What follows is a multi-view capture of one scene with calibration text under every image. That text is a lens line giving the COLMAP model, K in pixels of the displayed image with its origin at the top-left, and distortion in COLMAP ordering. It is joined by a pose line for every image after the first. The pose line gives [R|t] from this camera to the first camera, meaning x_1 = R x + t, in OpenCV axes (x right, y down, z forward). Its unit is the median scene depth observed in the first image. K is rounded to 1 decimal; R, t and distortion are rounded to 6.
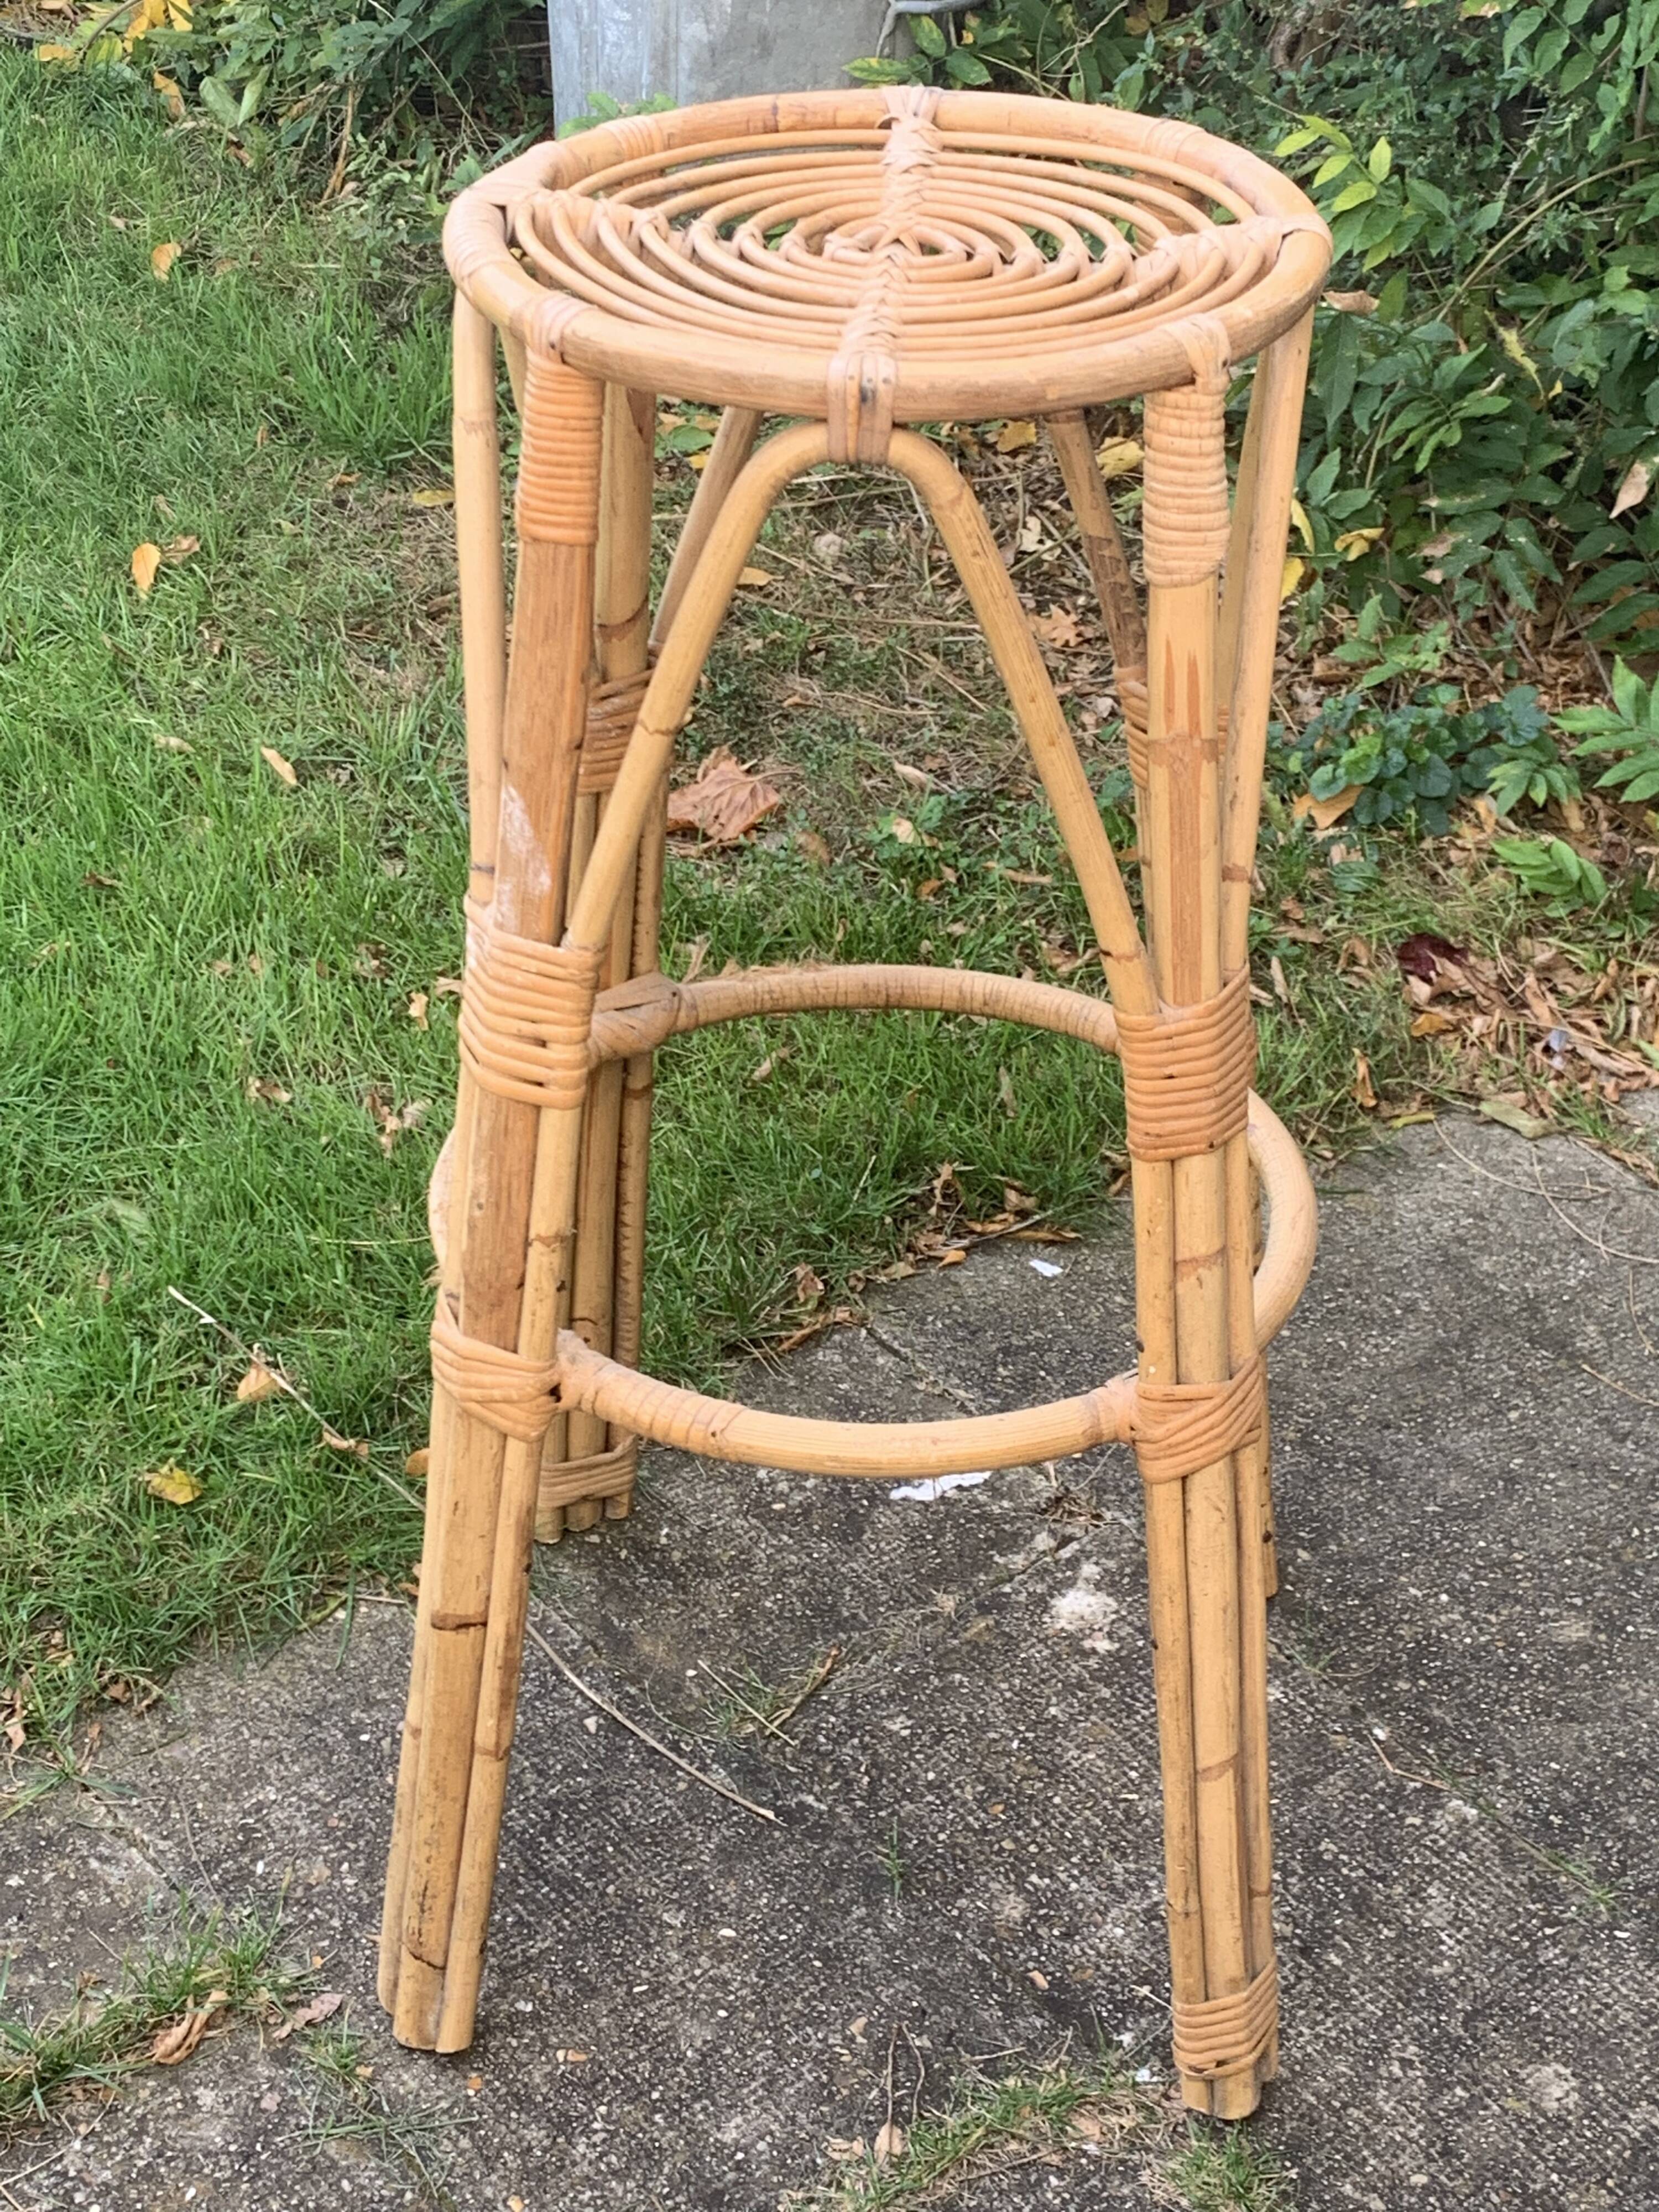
lens RADIAL K [[3468.1, 0, 880.2], [0, 3468.1, 1080.6], [0, 0, 1]] dist [0.235305, -0.804831]
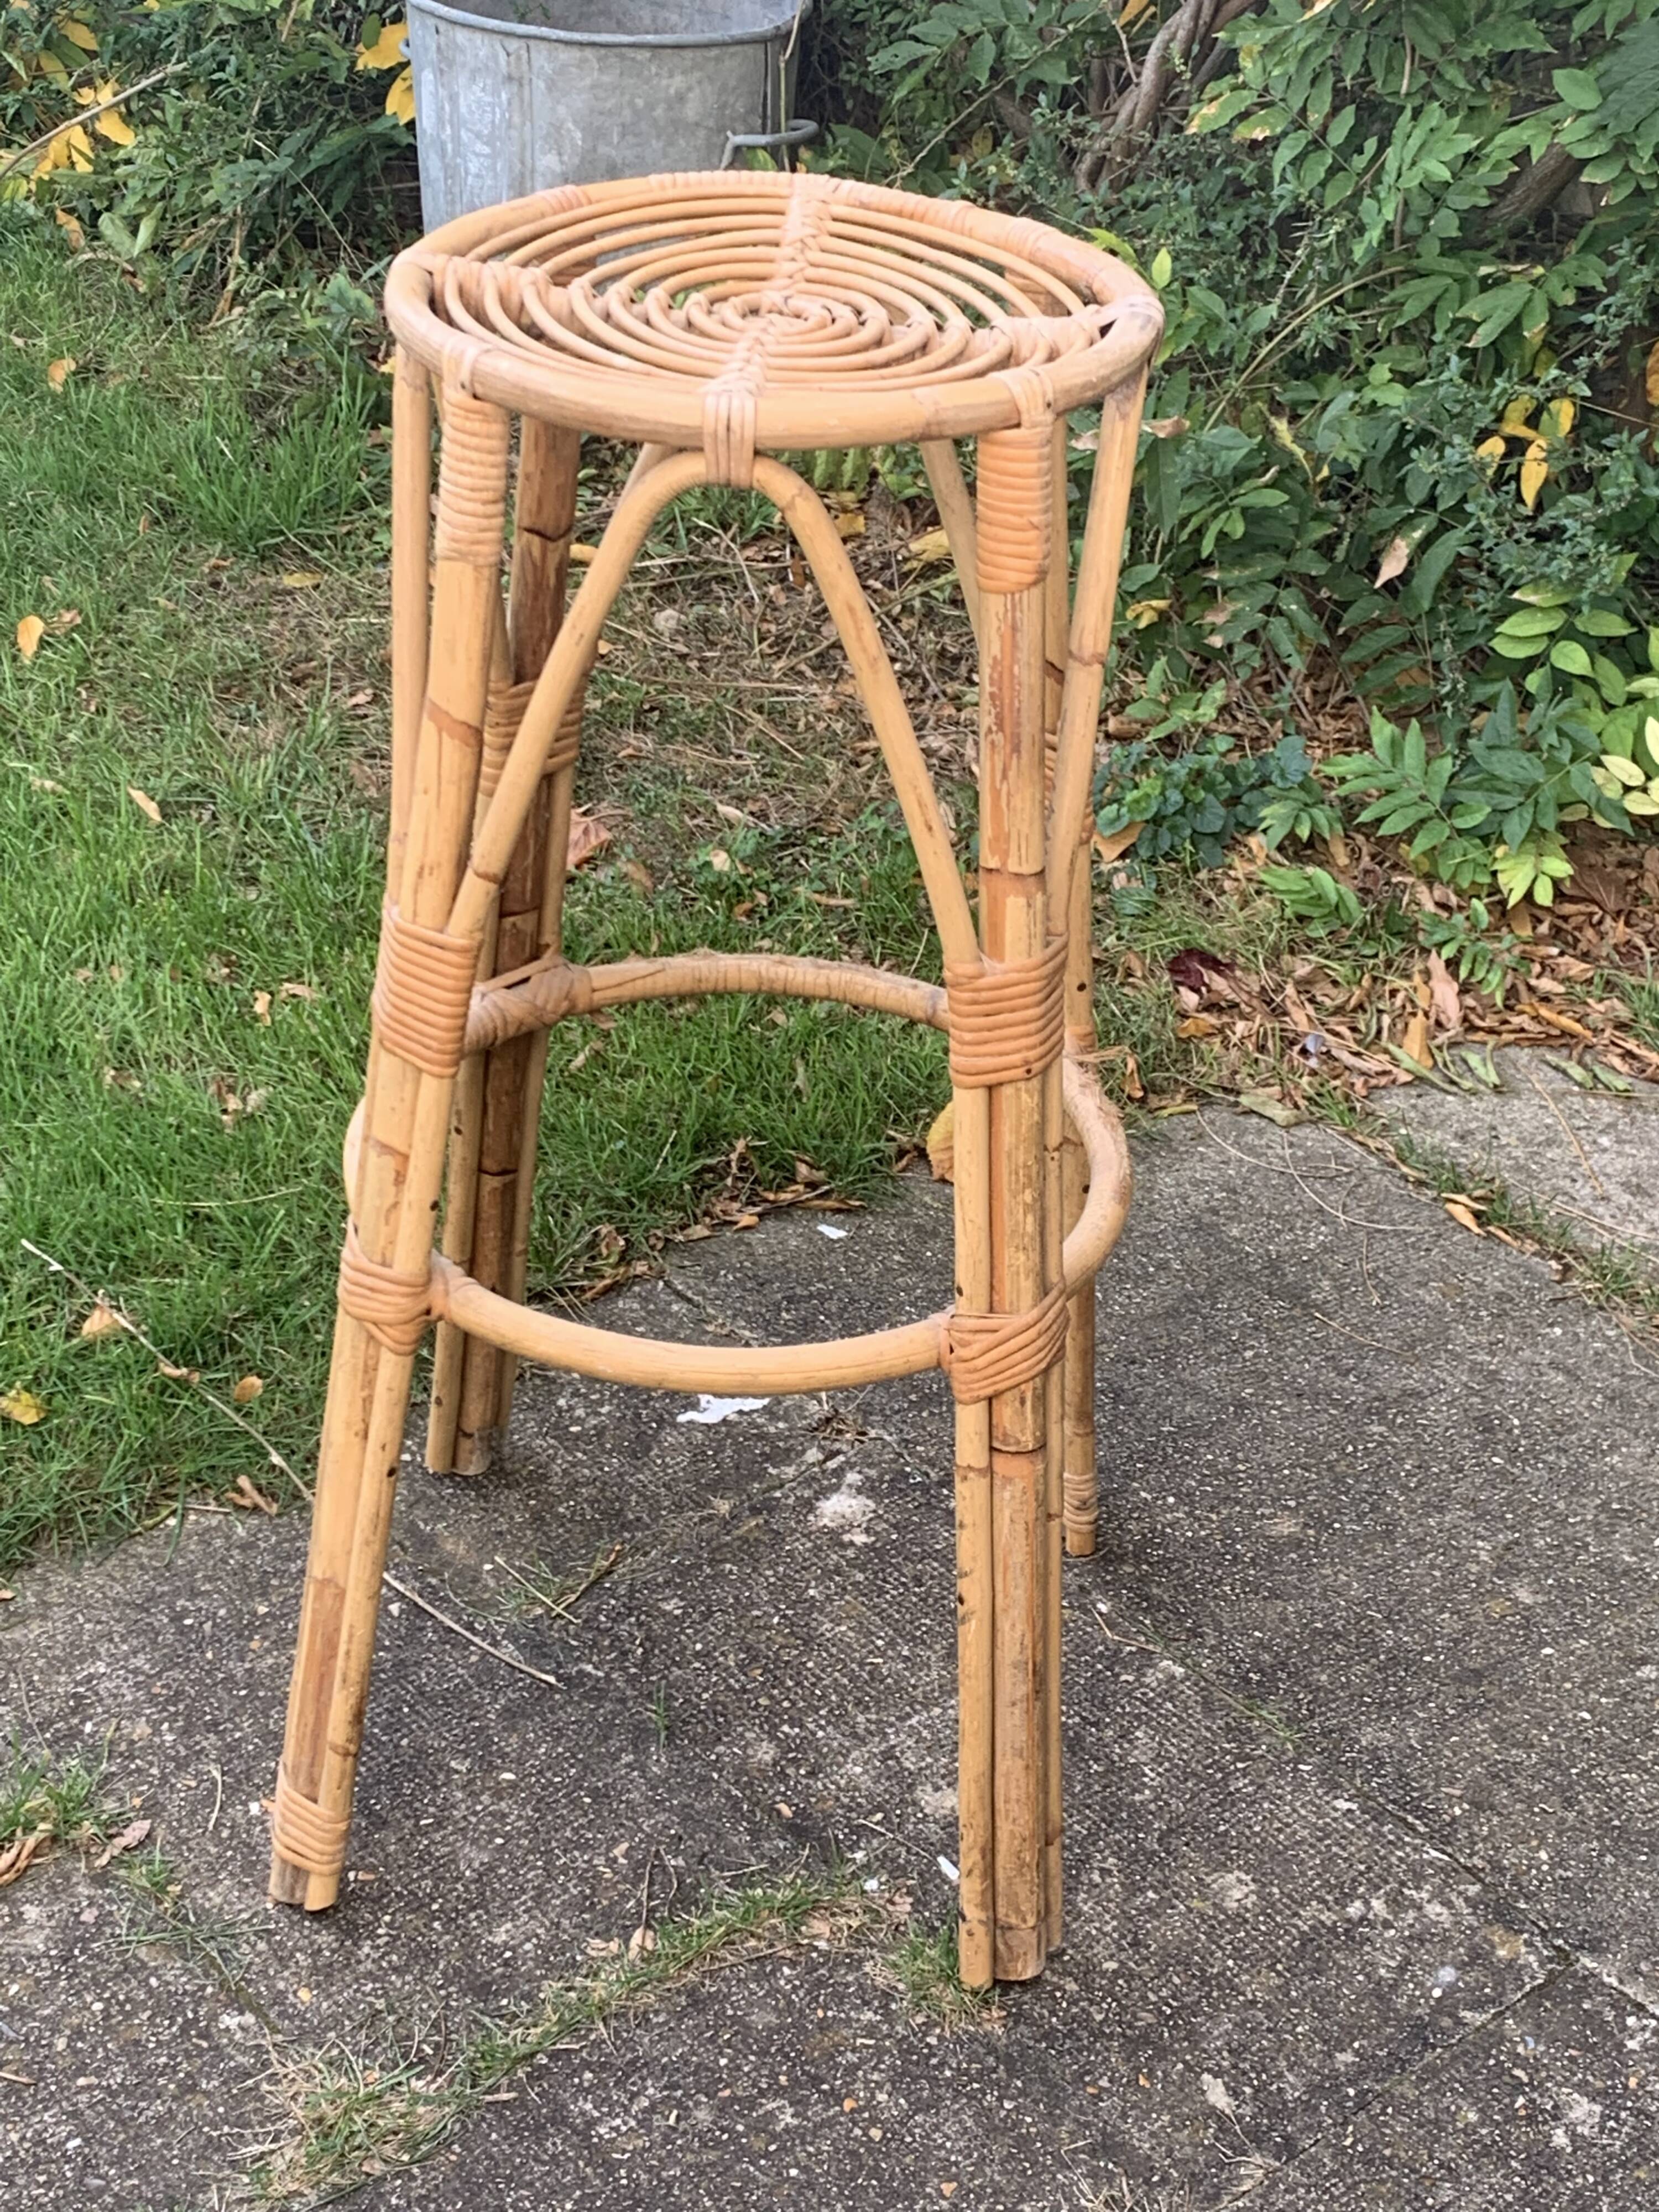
lens RADIAL K [[3482.3, 0, 887.6], [0, 3482.3, 1052.6], [0, 0, 1]] dist [0.245236, -0.870151]
pose [[0.999875, -0.007825, 0.013707, 0.052922], [0.008668, 0.998005, -0.062543, 0.069645], [-0.013191, 0.062654, 0.997948, -0.111995]]
